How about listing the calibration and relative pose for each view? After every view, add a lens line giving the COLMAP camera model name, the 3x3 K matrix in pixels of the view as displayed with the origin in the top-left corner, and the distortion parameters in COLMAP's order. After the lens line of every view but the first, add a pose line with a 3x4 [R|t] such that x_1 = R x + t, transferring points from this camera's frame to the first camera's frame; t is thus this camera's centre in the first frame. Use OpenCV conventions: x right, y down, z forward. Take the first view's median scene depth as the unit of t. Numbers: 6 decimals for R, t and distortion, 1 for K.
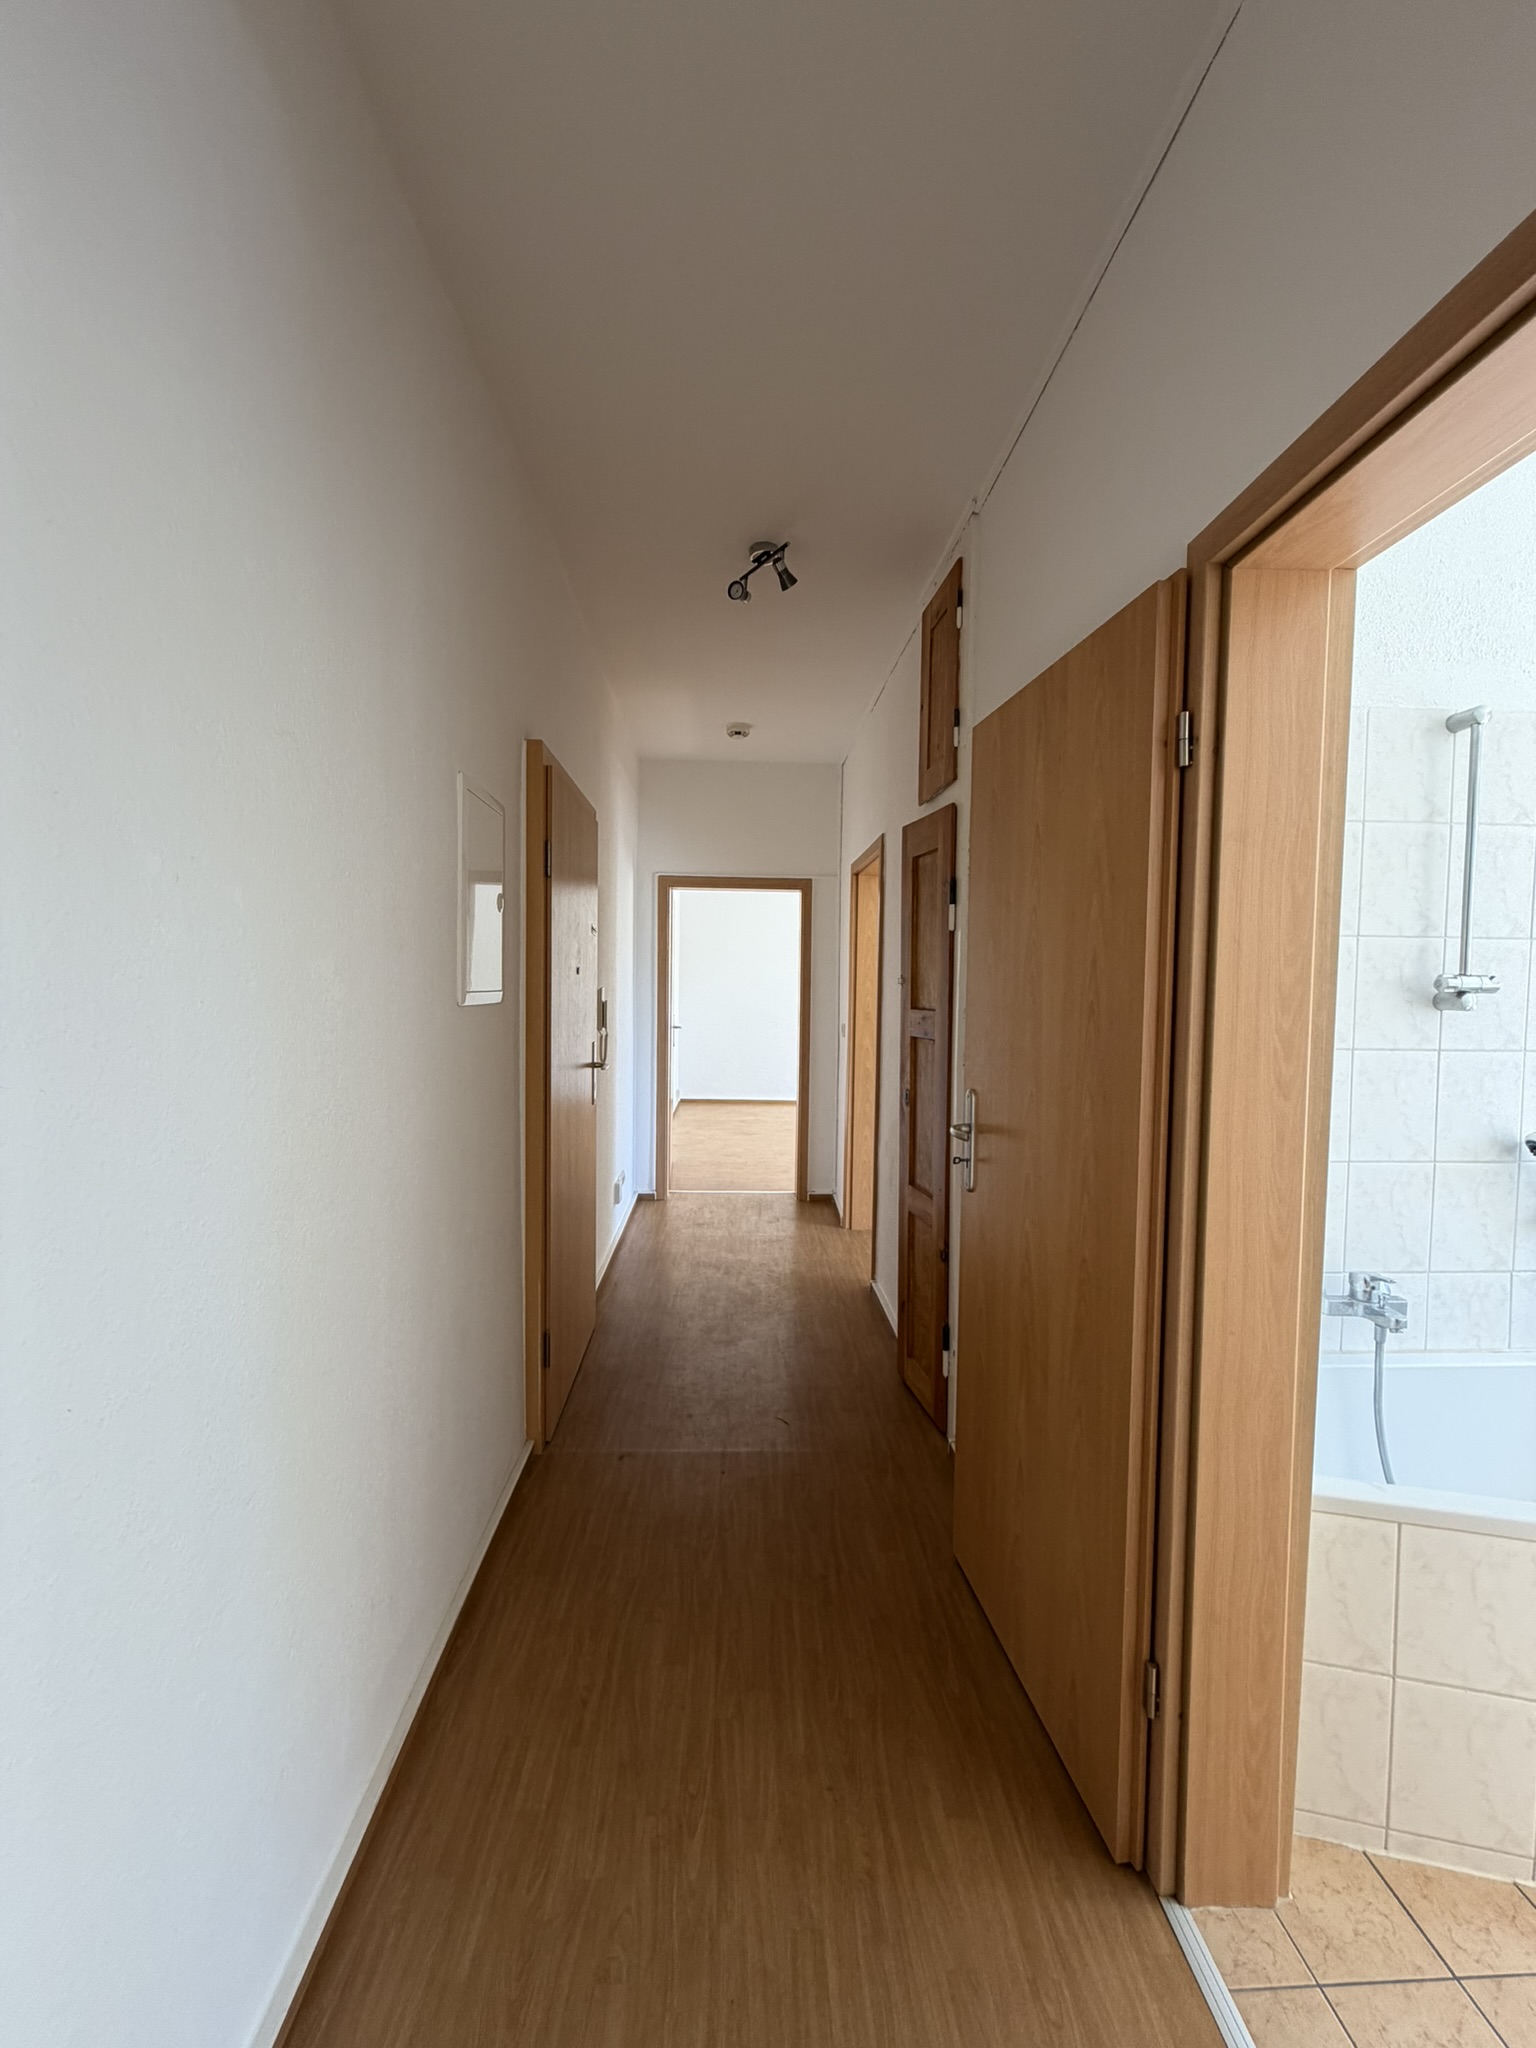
lens RADIAL K [[814.1, 0, 763.6], [0, 814.1, 1016.9], [0, 0, 1]] dist [-0.000419, 0.000443]
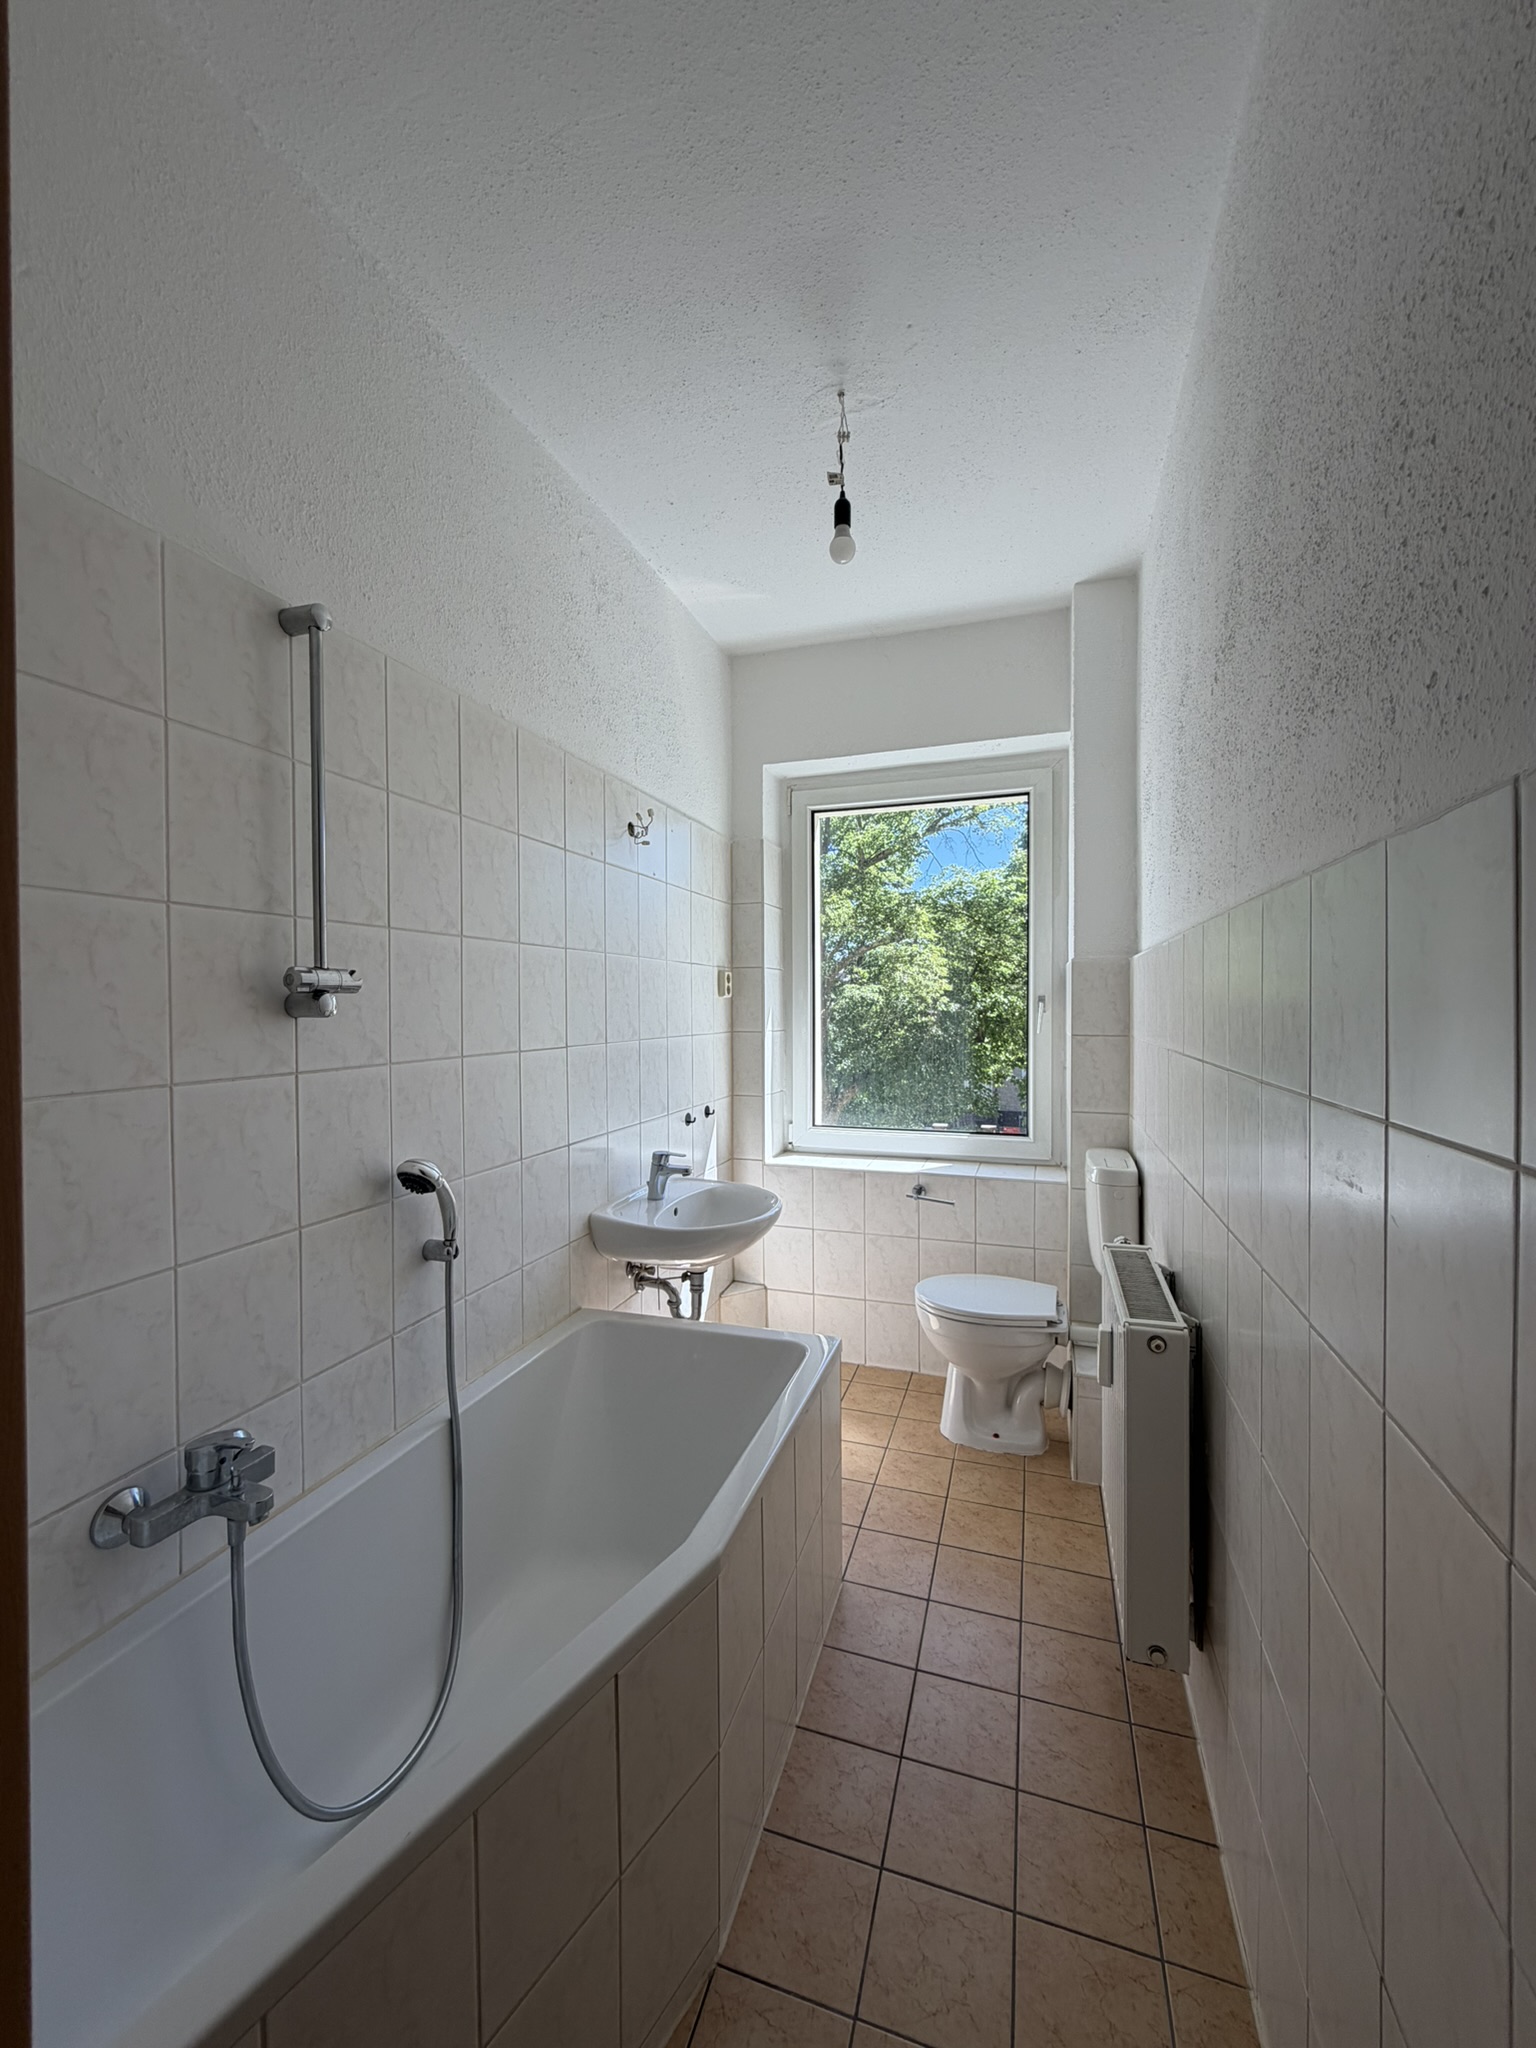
lens RADIAL K [[814.1, 0, 763.6], [0, 814.1, 1016.9], [0, 0, 1]] dist [-0.000419, 0.000443]
pose [[0.363043, -0.035138, 0.931110, 0.316013], [0.046021, 0.998745, 0.019747, -0.003845], [-0.930635, 0.035681, 0.364205, 0.356925]]
